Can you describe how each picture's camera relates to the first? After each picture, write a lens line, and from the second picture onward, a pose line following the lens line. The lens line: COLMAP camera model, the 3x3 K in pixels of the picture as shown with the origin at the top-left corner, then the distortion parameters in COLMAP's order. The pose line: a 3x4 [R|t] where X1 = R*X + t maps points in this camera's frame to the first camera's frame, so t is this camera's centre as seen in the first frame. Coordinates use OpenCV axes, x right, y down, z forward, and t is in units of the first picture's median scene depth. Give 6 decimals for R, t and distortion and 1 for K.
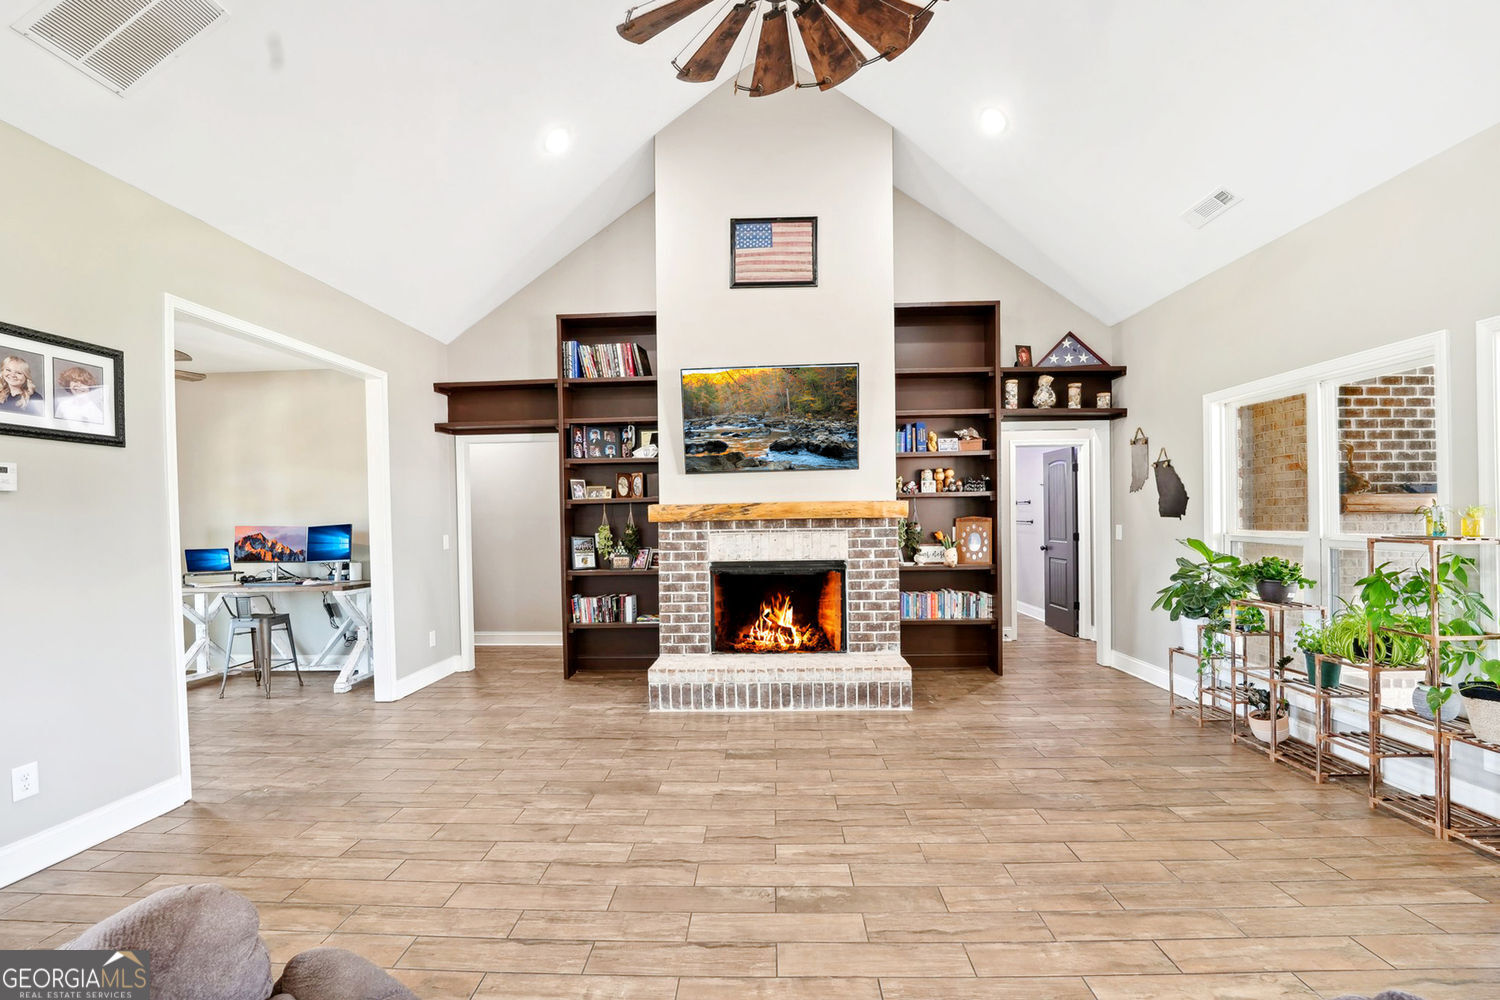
lens RADIAL K [[627.4, 0, 631.4], [0, 627.4, 529.0], [0, 0, 1]] dist [-0.007772, -0.000049]
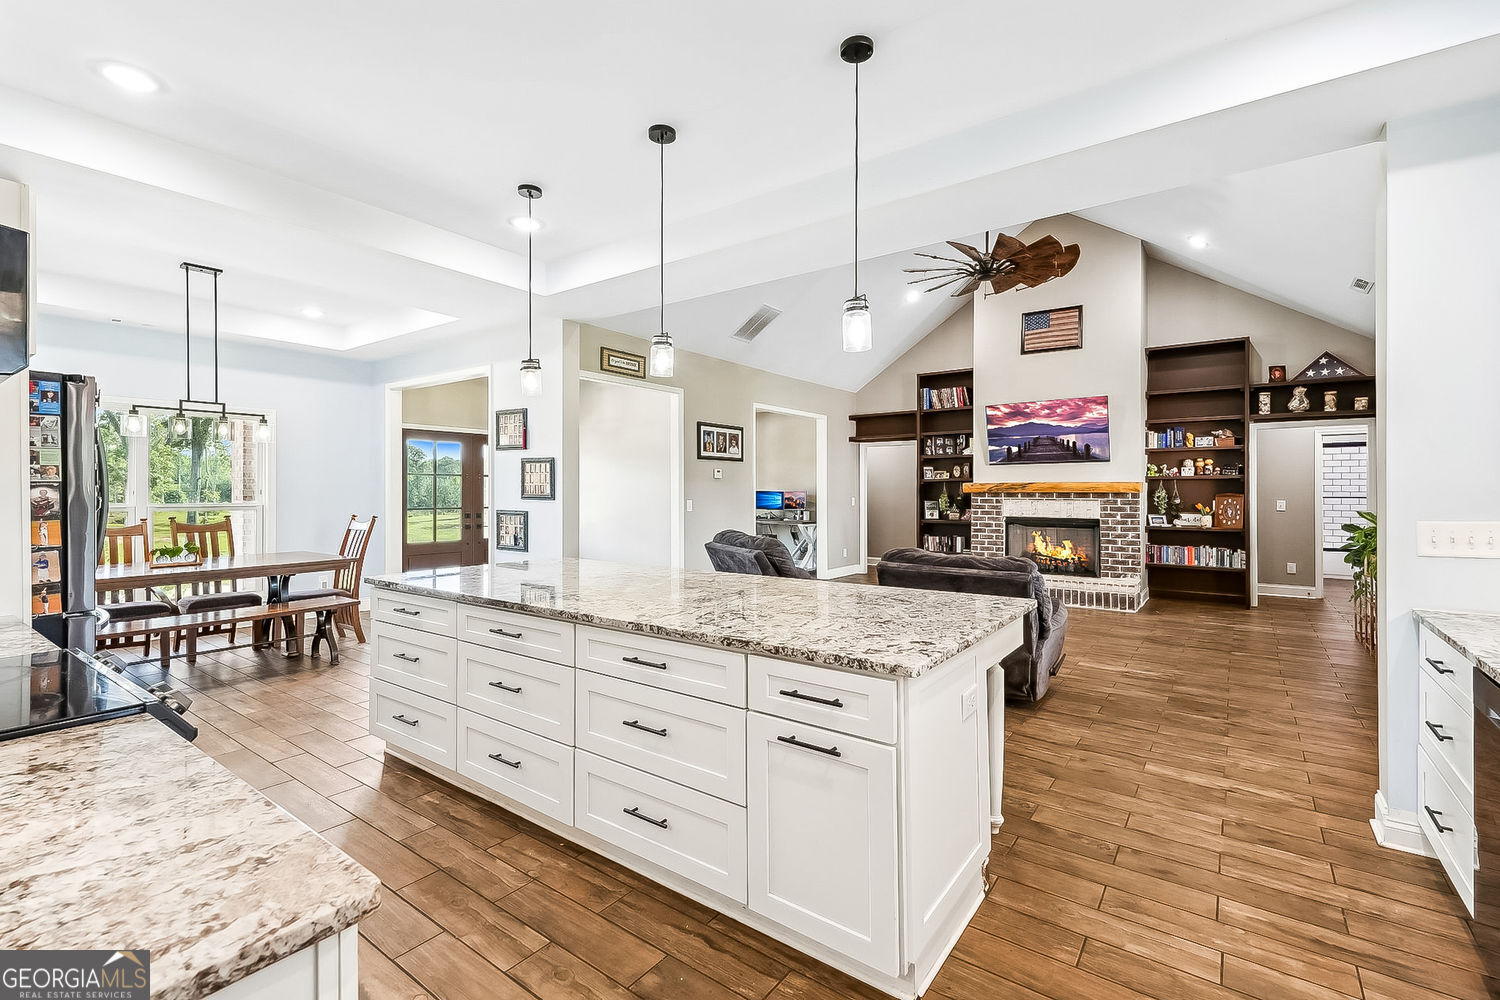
lens RADIAL K [[609.2, 0, 757.8], [0, 609.2, 490.0], [0, 0, 1]] dist [0.010384, 0.000140]
pose [[0.909382, 0.016479, -0.415636, 0.187539], [-0.021865, 0.999727, -0.008200, 0.007494], [0.415387, 0.016545, 0.909494, -0.724248]]
